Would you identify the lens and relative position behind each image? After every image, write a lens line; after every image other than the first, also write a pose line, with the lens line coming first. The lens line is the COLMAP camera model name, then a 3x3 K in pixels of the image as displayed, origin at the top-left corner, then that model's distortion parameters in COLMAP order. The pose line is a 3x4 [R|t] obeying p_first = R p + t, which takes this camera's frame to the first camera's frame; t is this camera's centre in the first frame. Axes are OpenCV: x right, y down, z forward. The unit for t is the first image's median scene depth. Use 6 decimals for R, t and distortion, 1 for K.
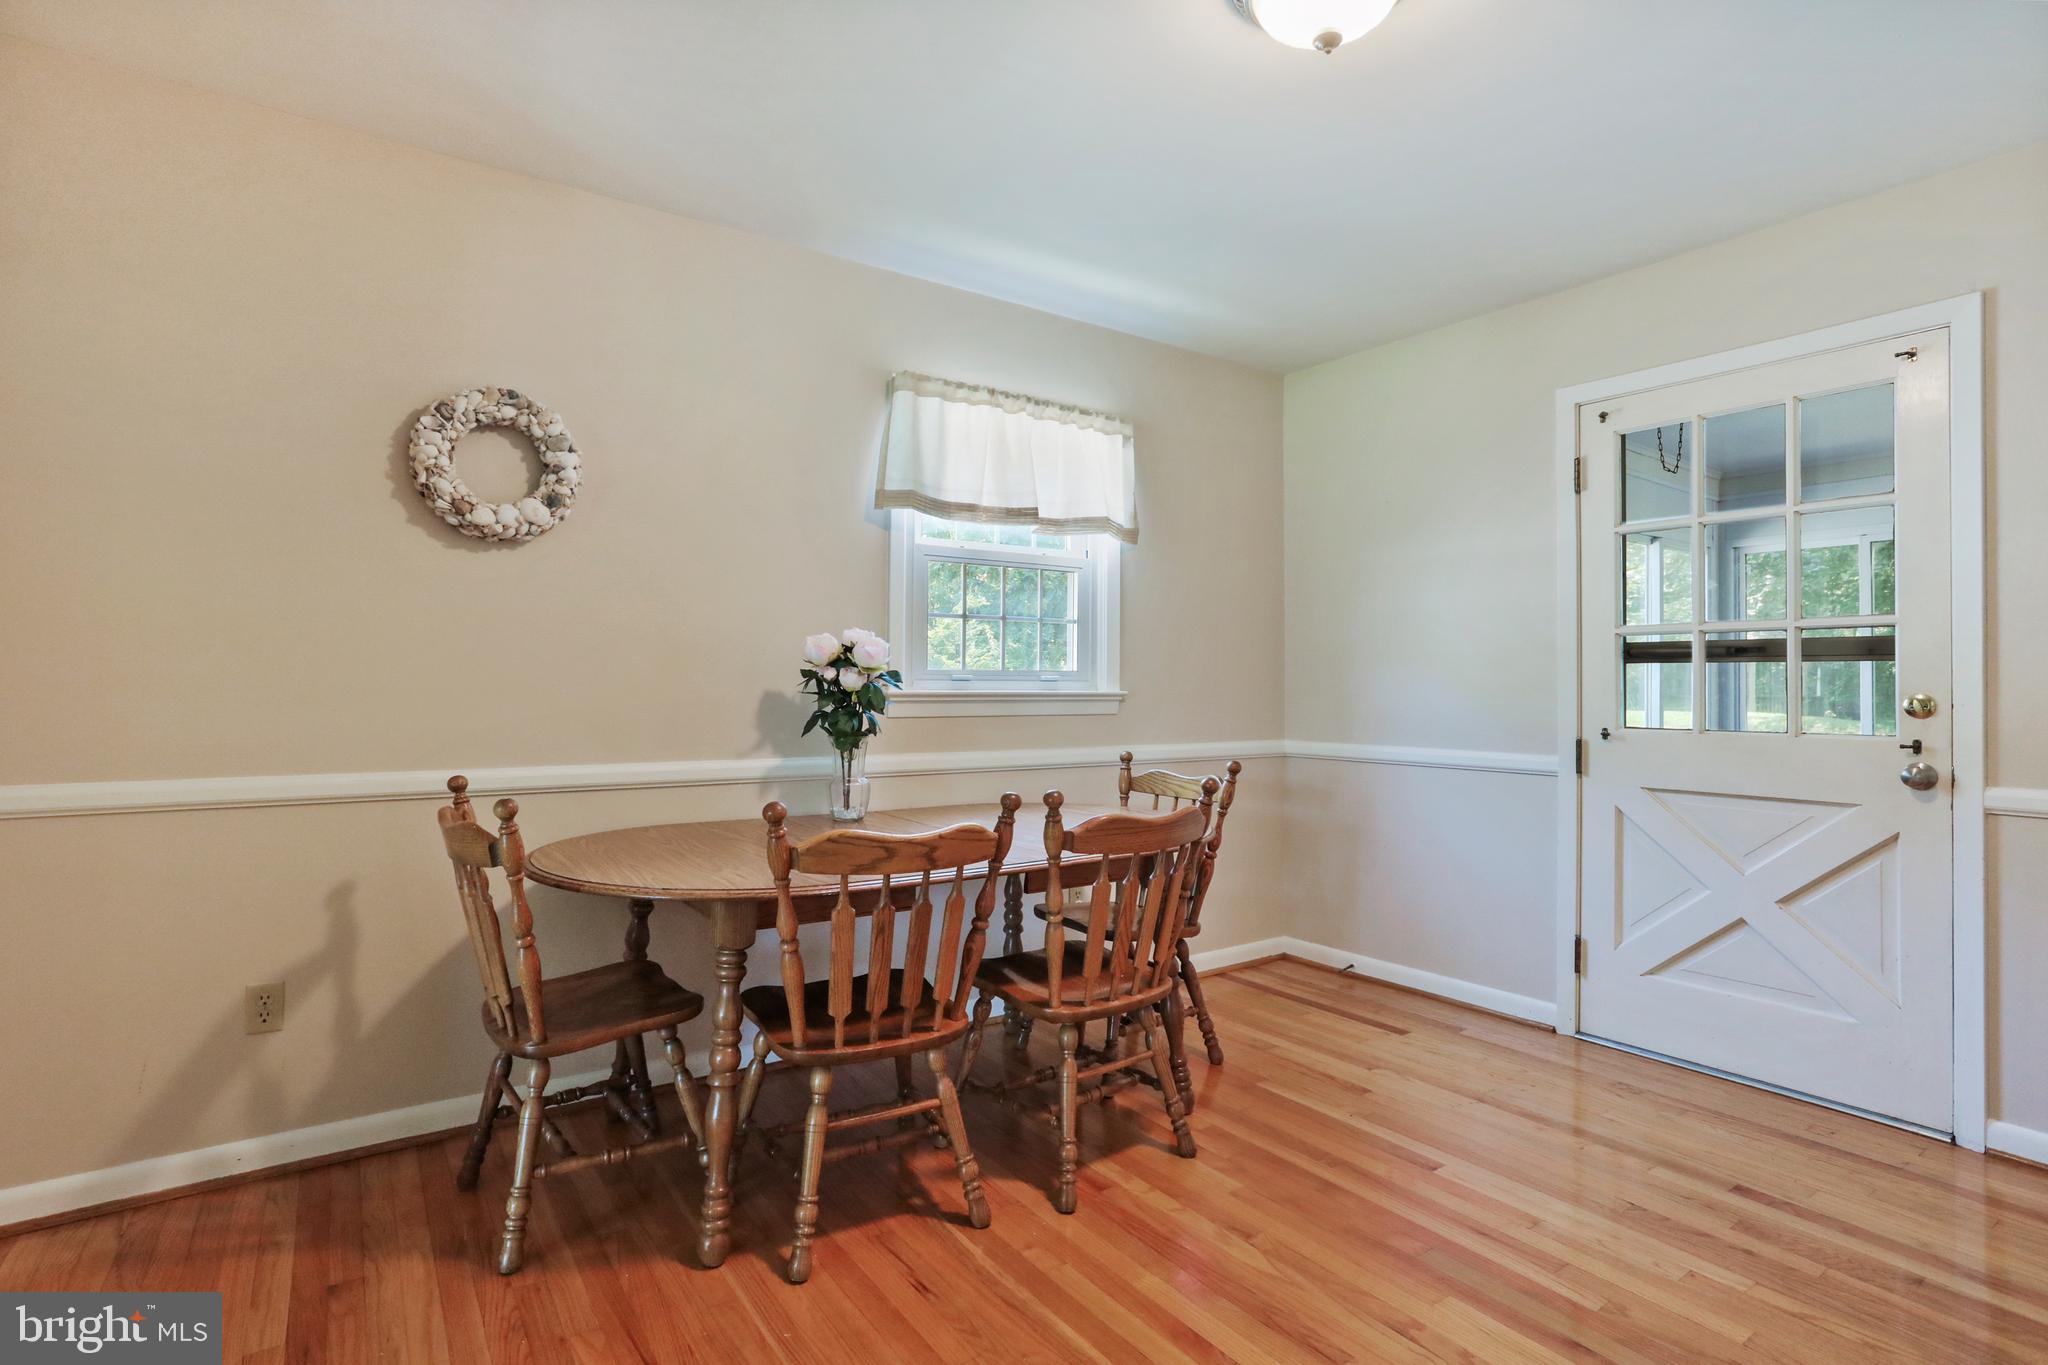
lens RADIAL K [[1001.5, 0, 1012.0], [0, 1001.5, 673.5], [0, 0, 1]] dist [-0.028183, 0.007649]
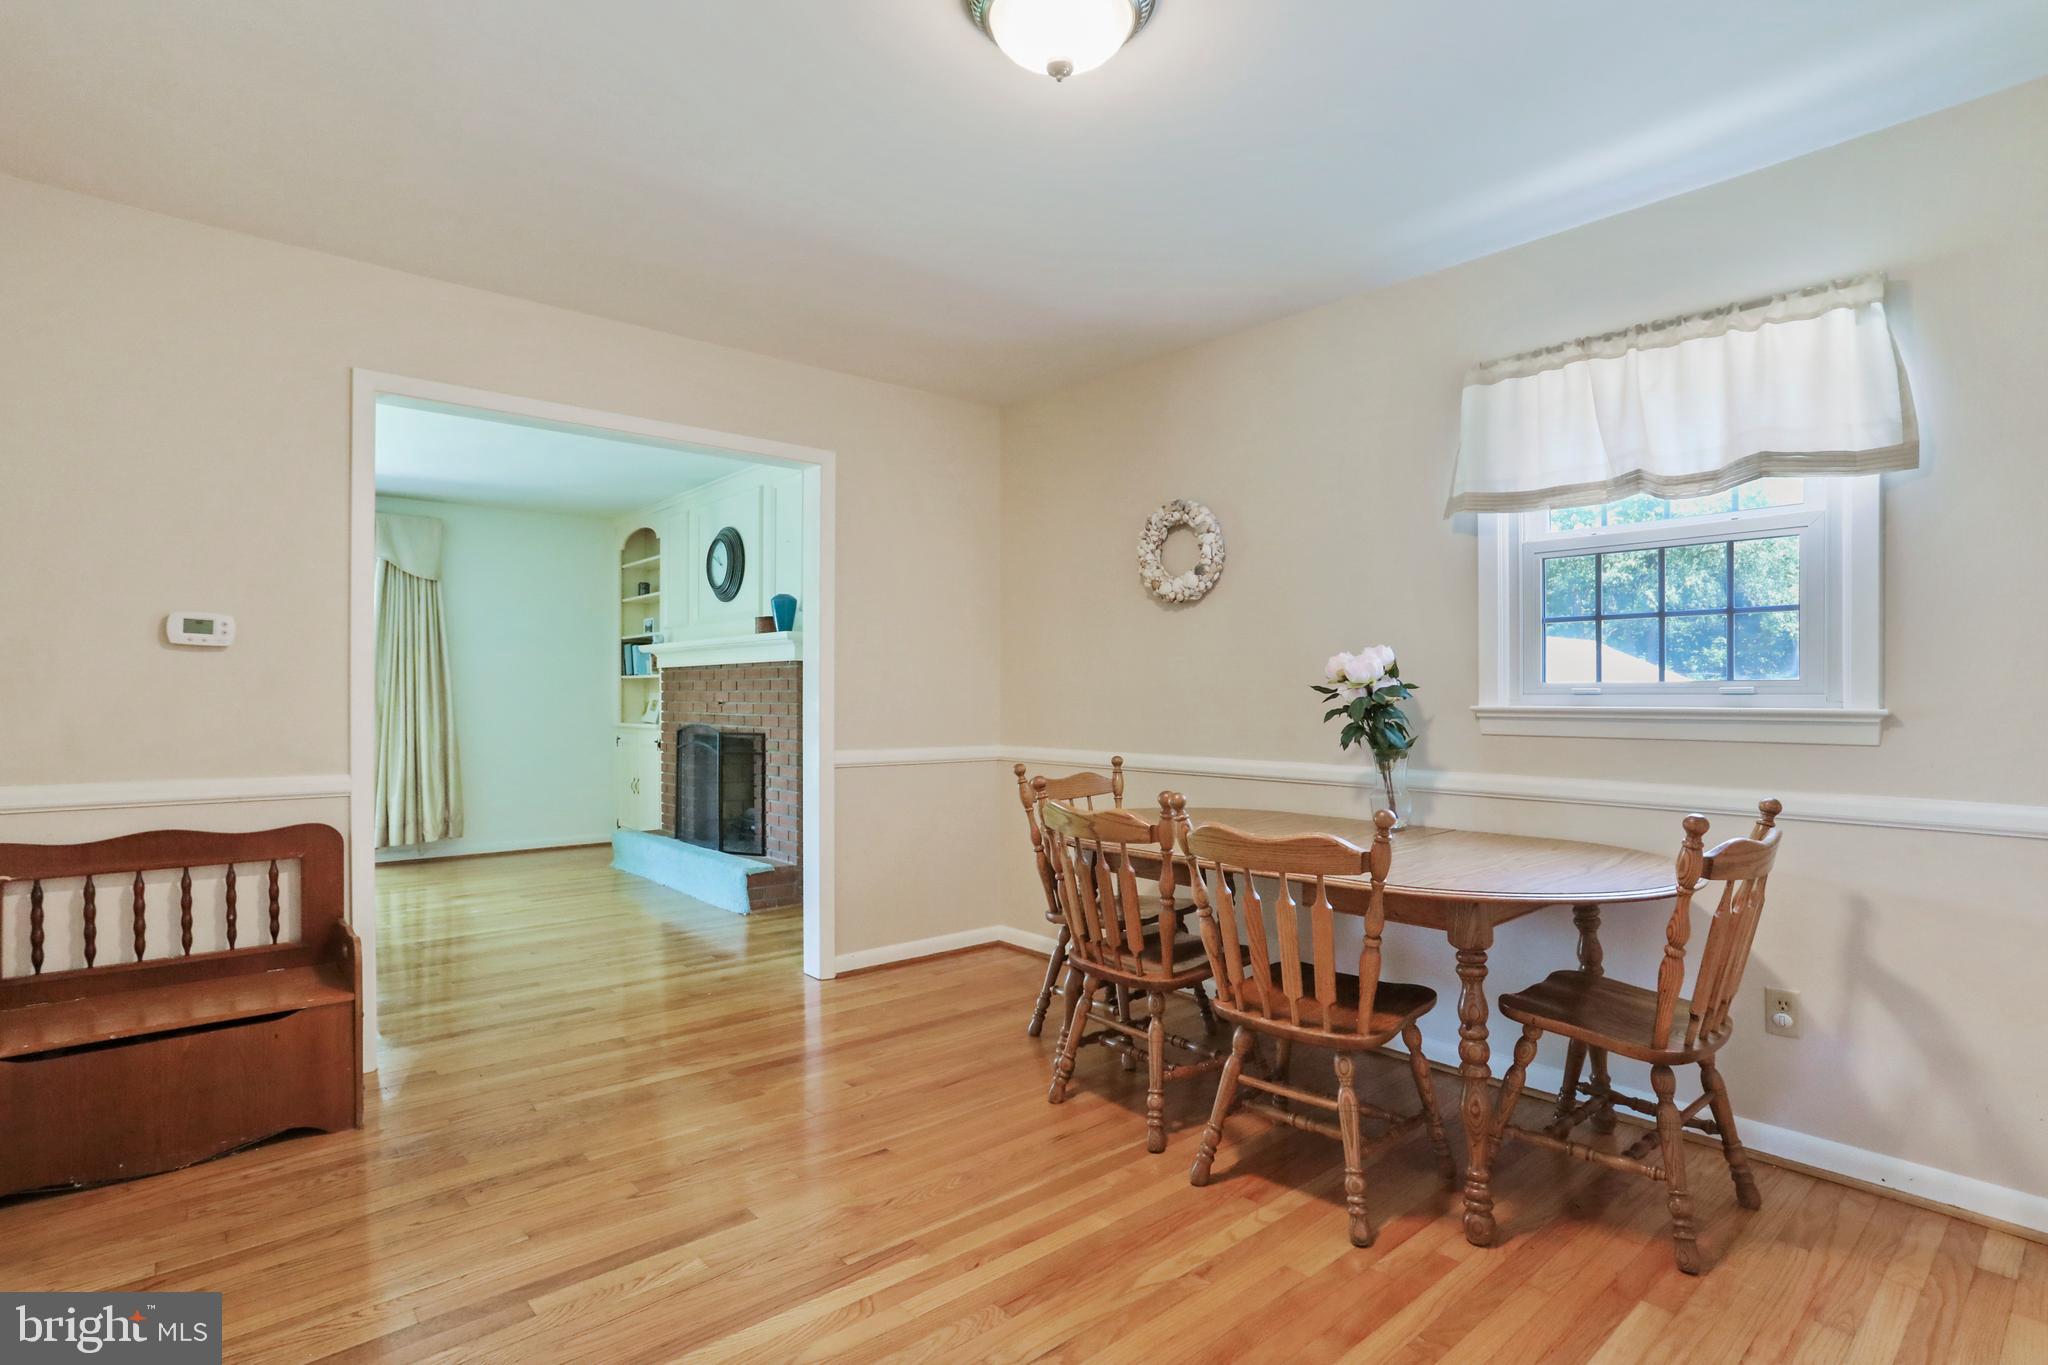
lens RADIAL K [[1001.5, 0, 1042.7], [0, 1001.5, 695.5], [0, 0, 1]] dist [-0.028183, 0.007649]
pose [[0.149181, -0.004601, -0.988799, 0.749458], [0.008895, 0.999955, -0.003311, 0.006900], [0.988770, -0.008301, 0.149215, 0.458013]]
